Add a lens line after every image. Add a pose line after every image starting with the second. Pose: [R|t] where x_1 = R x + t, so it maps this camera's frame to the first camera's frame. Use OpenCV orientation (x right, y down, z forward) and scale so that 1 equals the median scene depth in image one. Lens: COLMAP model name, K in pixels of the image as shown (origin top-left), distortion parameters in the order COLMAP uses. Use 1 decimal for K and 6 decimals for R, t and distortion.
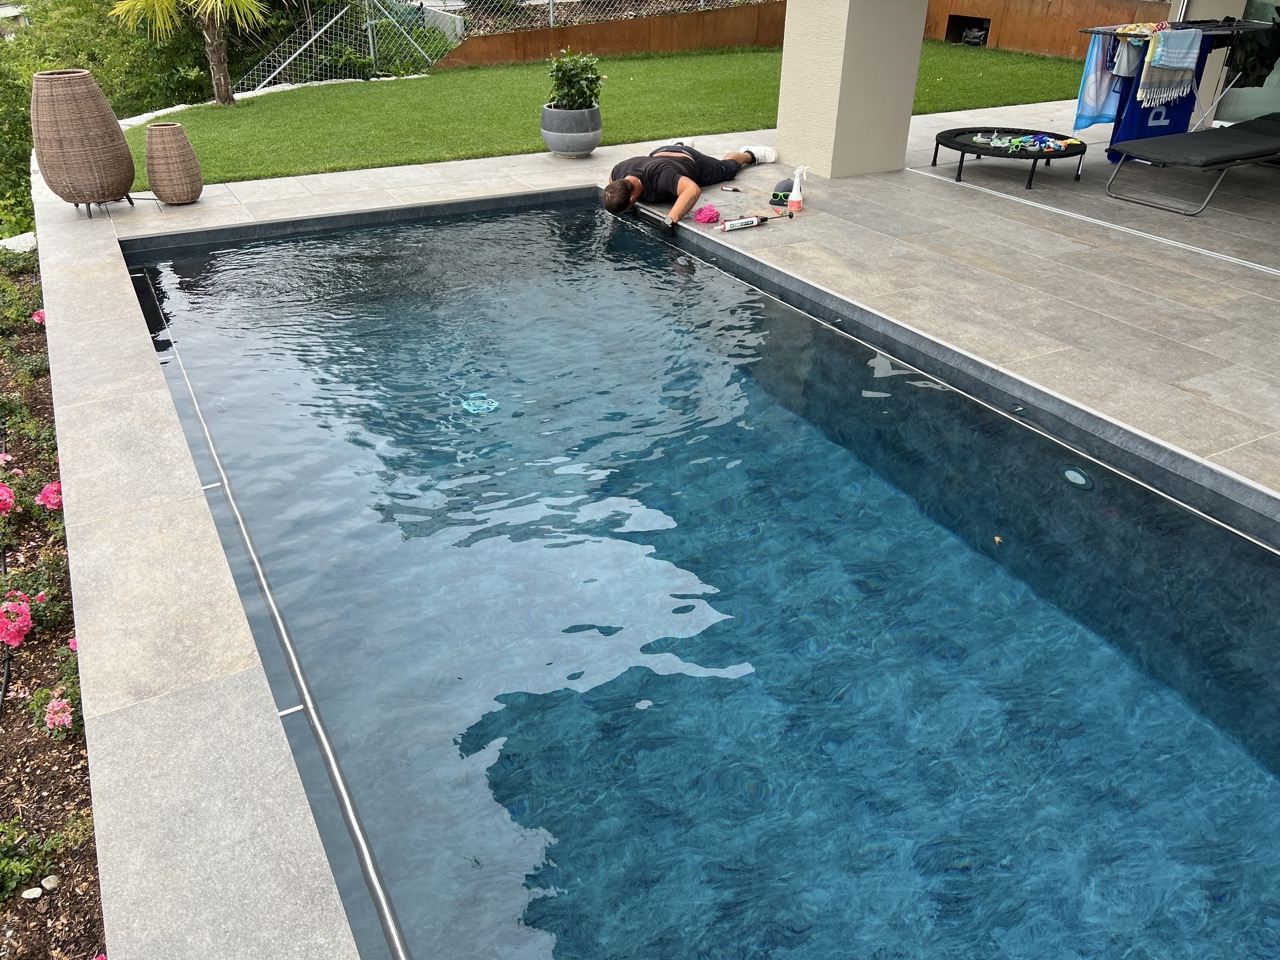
lens RADIAL K [[957.6, 0, 632.2], [0, 957.6, 481.4], [0, 0, 1]] dist [0.056535, -0.065985]
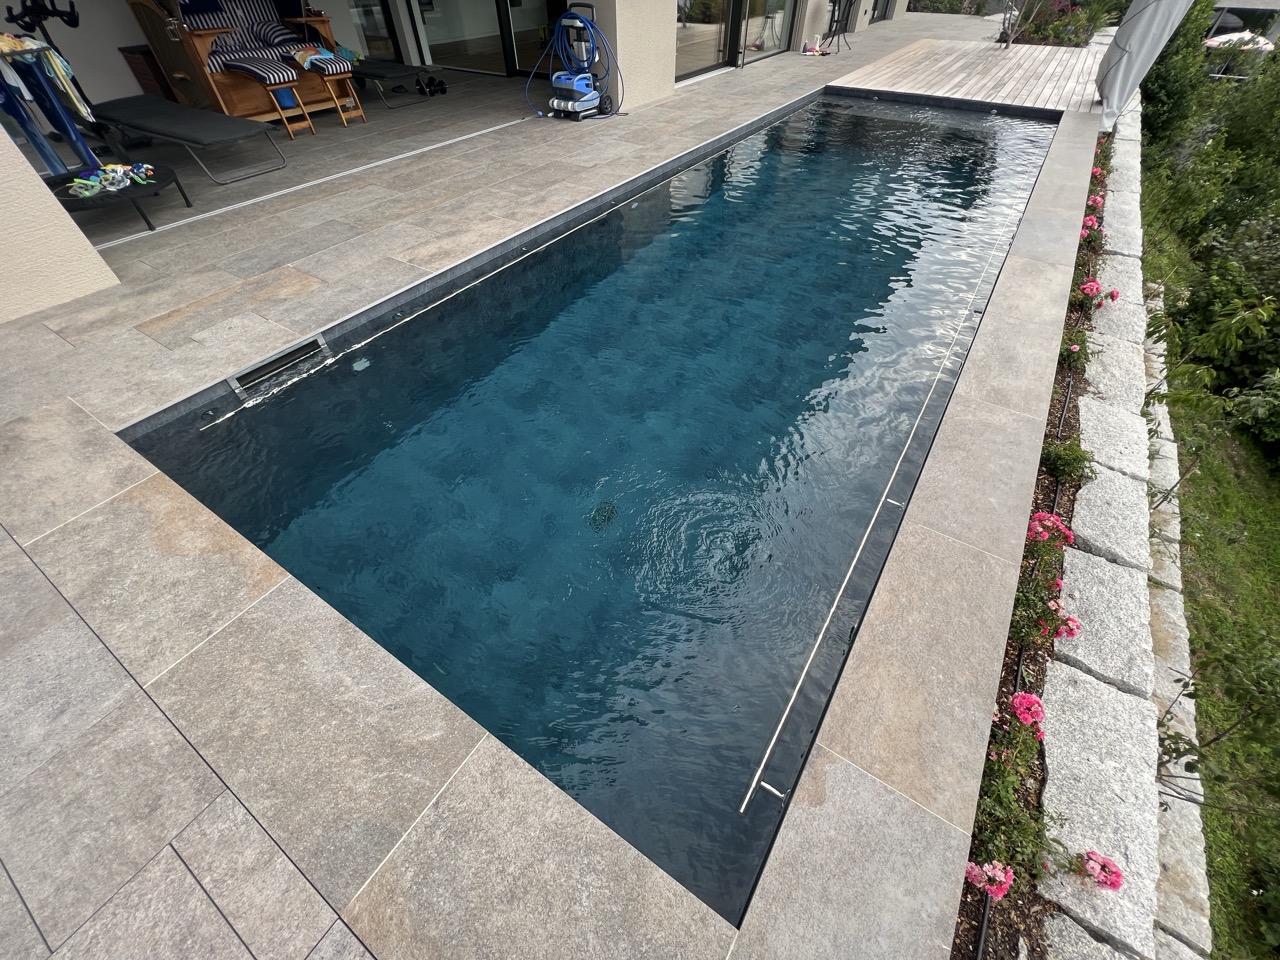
lens RADIAL K [[515.7, 0, 648.6], [0, 515.7, 486.8], [0, 0, 1]] dist [-0.003393, 0.000966]
pose [[-0.477289, -0.648762, 0.592708, -0.598308], [0.436397, 0.410448, 0.800681, -0.577585], [-0.762728, 0.640812, 0.087215, 1.027149]]
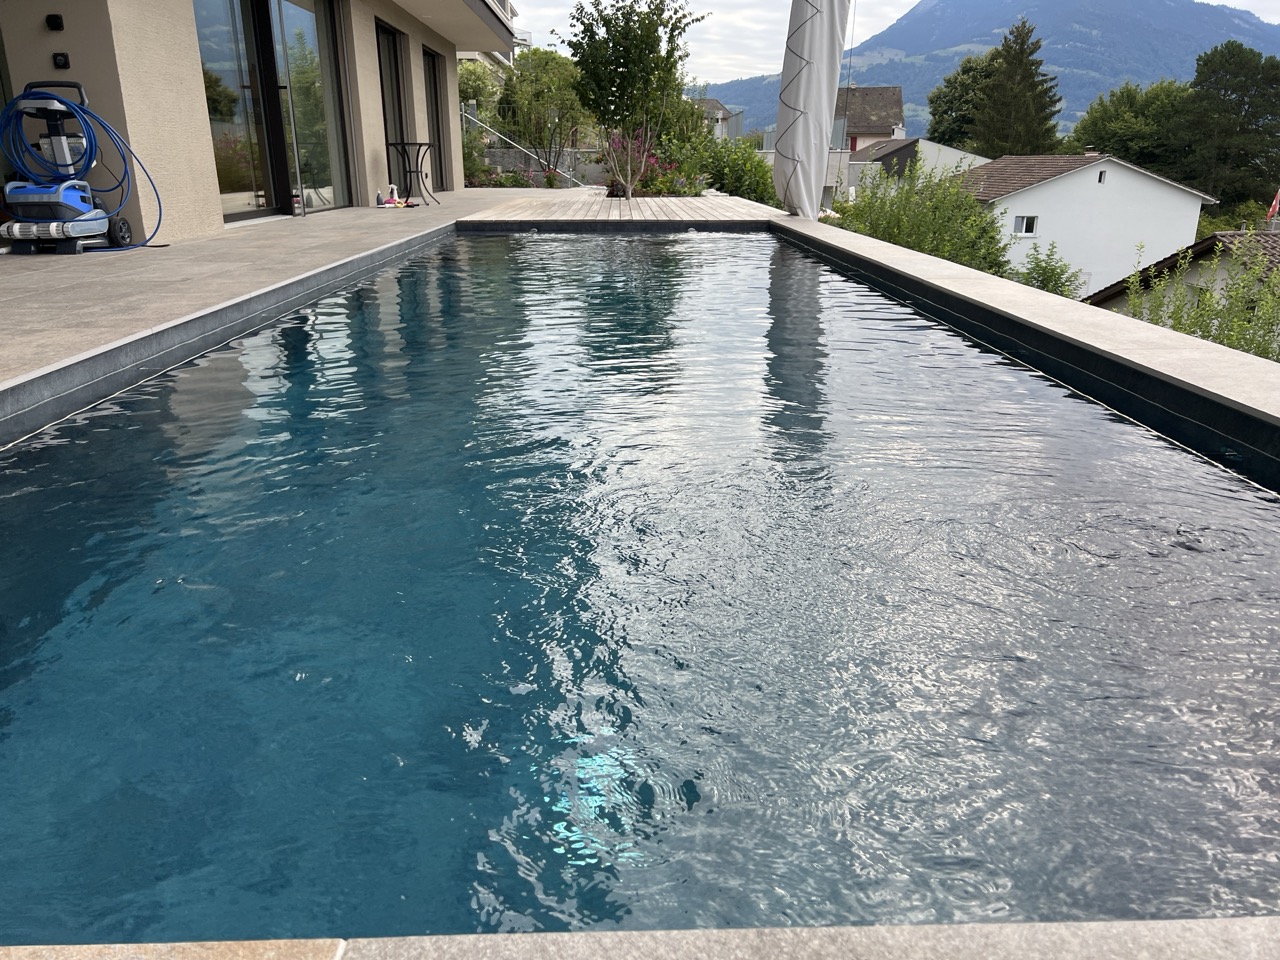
lens RADIAL K [[957.6, 0, 650.7], [0, 957.6, 484.0], [0, 0, 1]] dist [0.056535, -0.065985]
pose [[-0.891657, -0.153654, 0.425837, -0.396456], [0.219045, 0.676768, 0.702854, -0.511357], [-0.396190, 0.719983, -0.569788, 1.304337]]
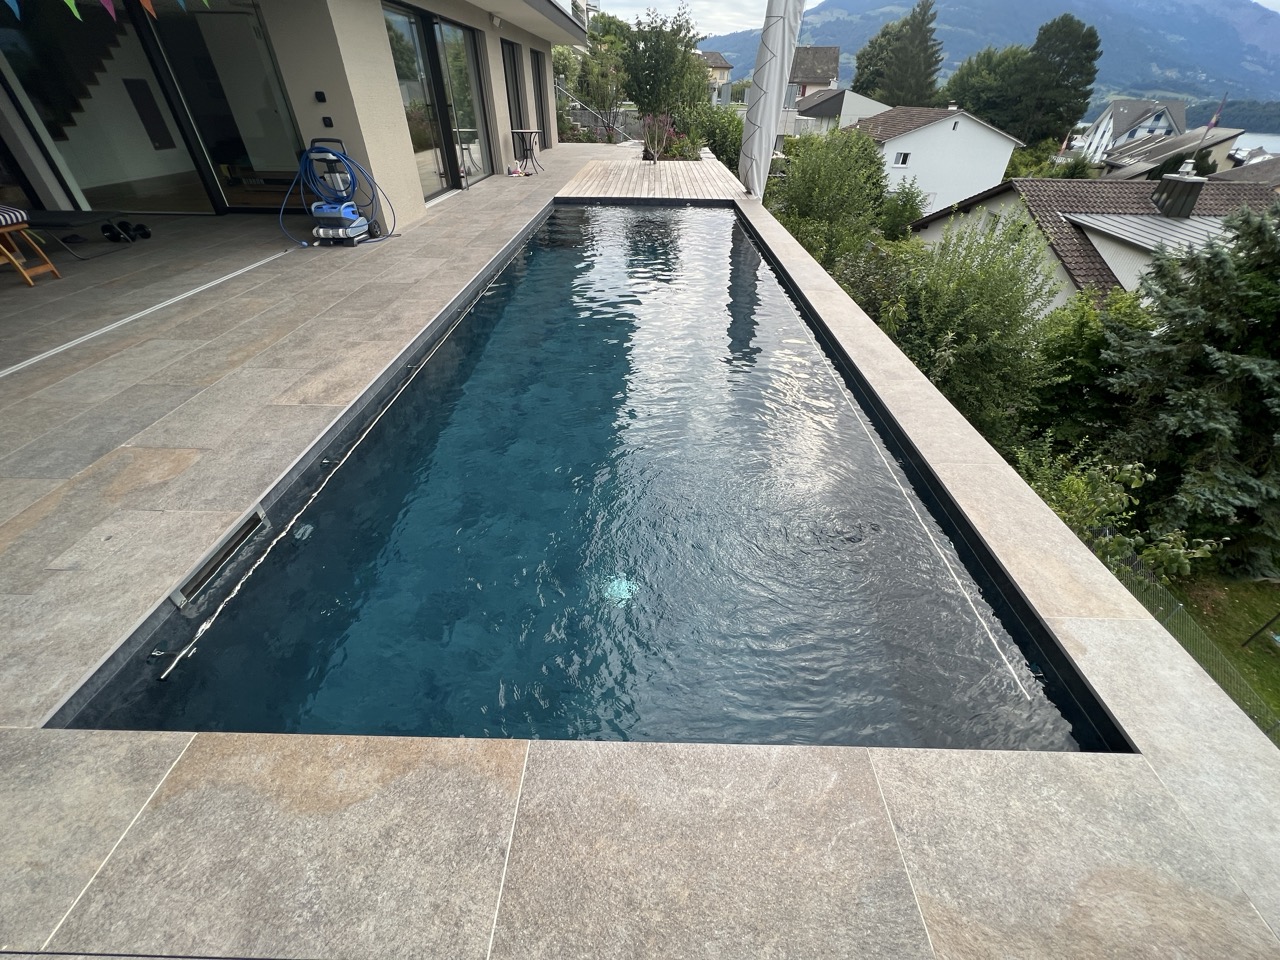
lens RADIAL K [[515.7, 0, 647.3], [0, 515.7, 481.4], [0, 0, 1]] dist [-0.003393, 0.000966]
pose [[-0.871059, -0.313718, 0.377939, -0.426069], [0.225452, 0.428244, 0.875088, -0.677463], [-0.436381, 0.847460, -0.302297, 1.226012]]
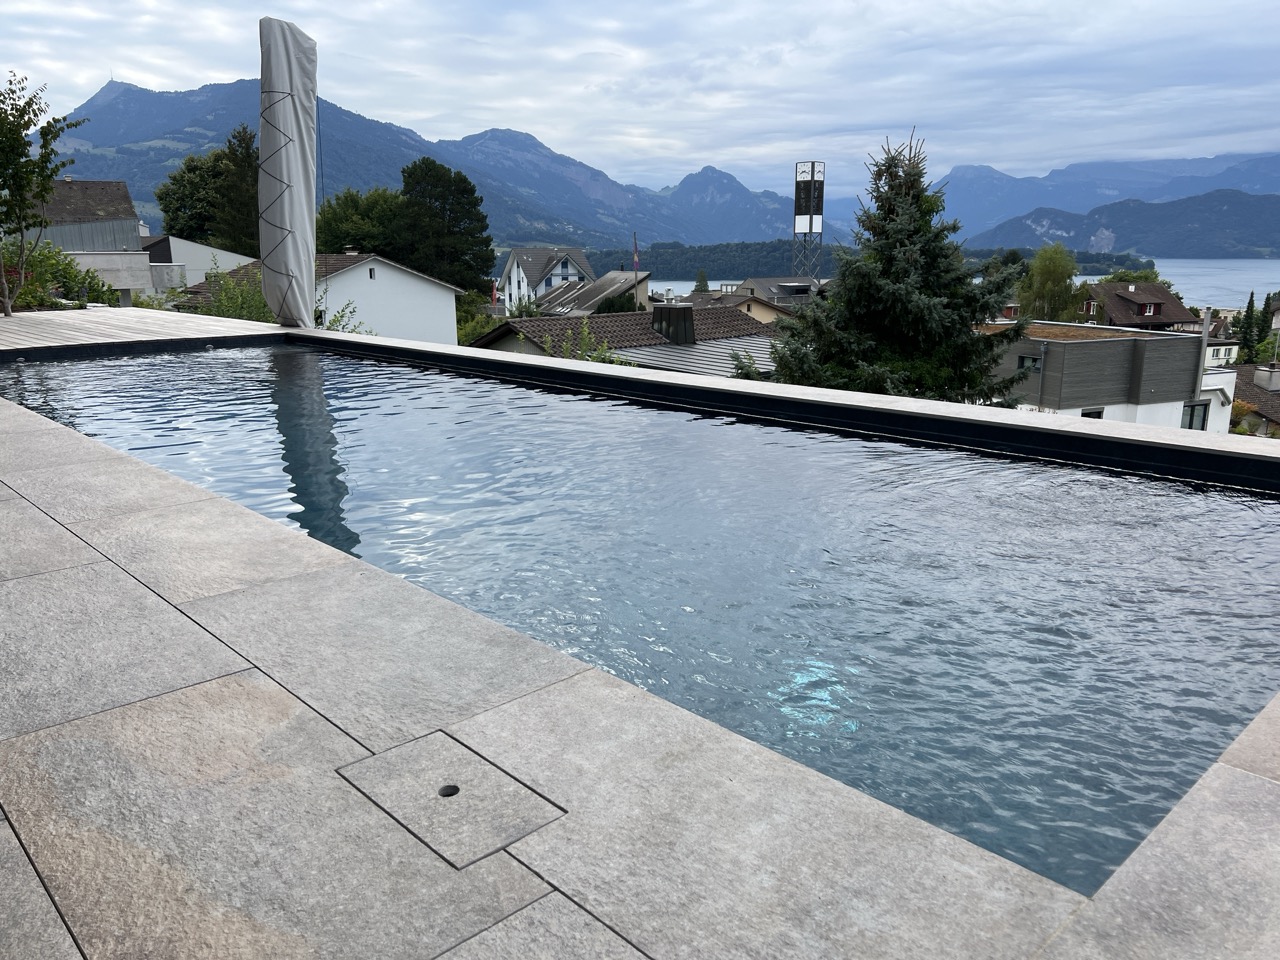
lens RADIAL K [[957.6, 0, 637.8], [0, 957.6, 484.1], [0, 0, 1]] dist [0.056535, -0.065985]
pose [[-0.967898, 0.055370, -0.245168, 0.114834], [-0.128514, 0.729259, 0.672060, -0.672458], [0.216003, 0.681993, -0.698733, 1.502929]]
